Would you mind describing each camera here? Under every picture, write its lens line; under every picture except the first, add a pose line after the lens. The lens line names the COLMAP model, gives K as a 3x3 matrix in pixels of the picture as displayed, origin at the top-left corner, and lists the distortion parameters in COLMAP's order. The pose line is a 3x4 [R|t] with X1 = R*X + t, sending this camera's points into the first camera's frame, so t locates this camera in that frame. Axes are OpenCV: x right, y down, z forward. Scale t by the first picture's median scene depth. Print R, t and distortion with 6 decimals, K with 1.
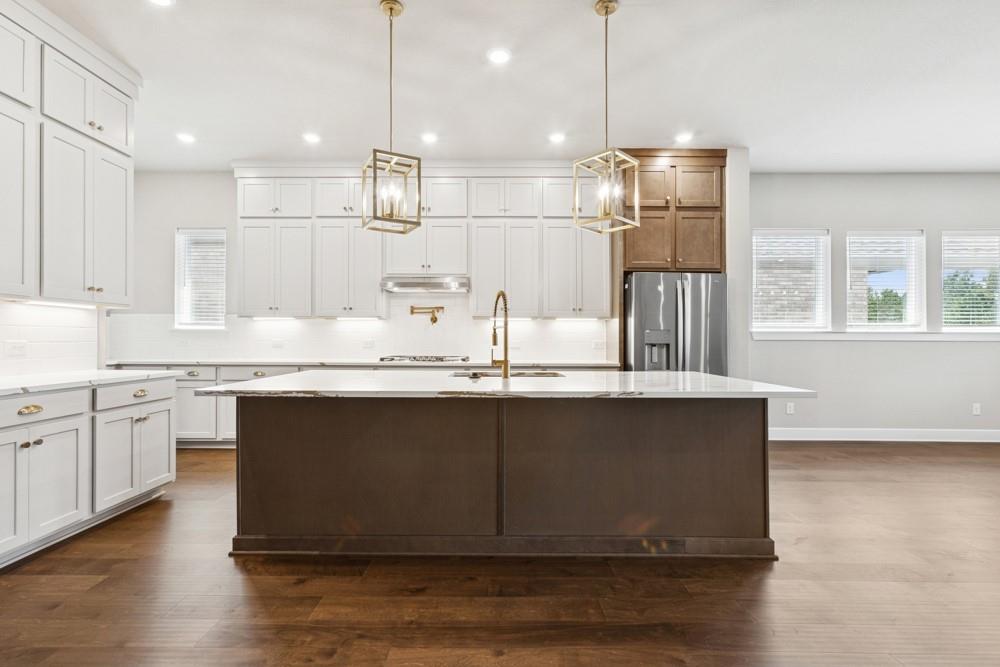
lens RADIAL K [[449.8, 0, 499.7], [0, 449.8, 334.7], [0, 0, 1]] dist [-0.006441, 0.001941]
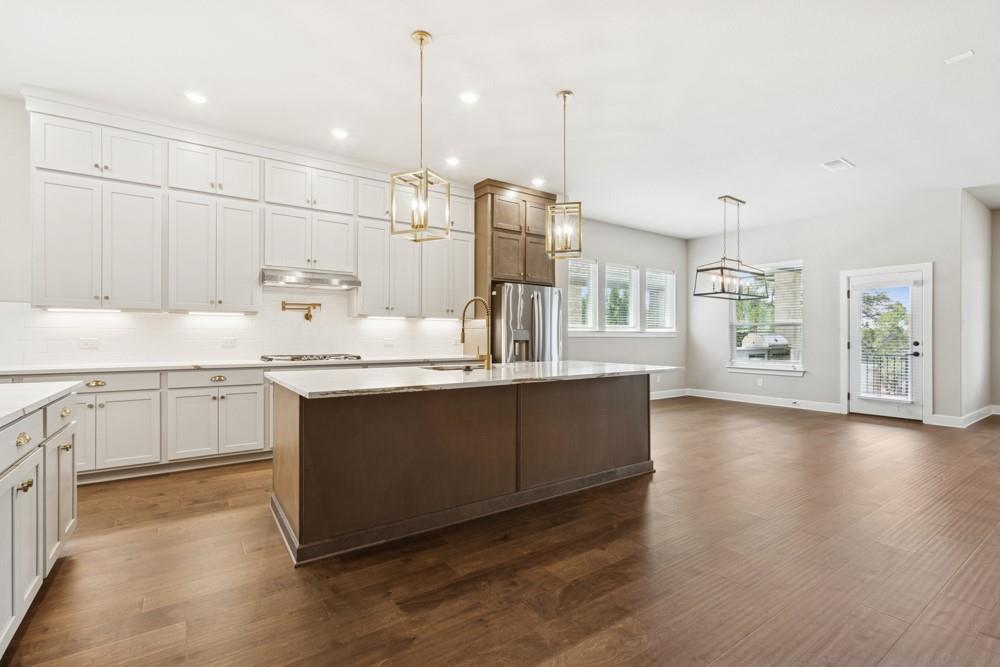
lens RADIAL K [[449.8, 0, 499.9], [0, 449.8, 335.4], [0, 0, 1]] dist [-0.006441, 0.001941]
pose [[0.822251, -0.001000, 0.569125, -0.548256], [-0.004045, 0.999963, 0.007602, -0.004759], [-0.569111, -0.008553, 0.822216, -0.013520]]
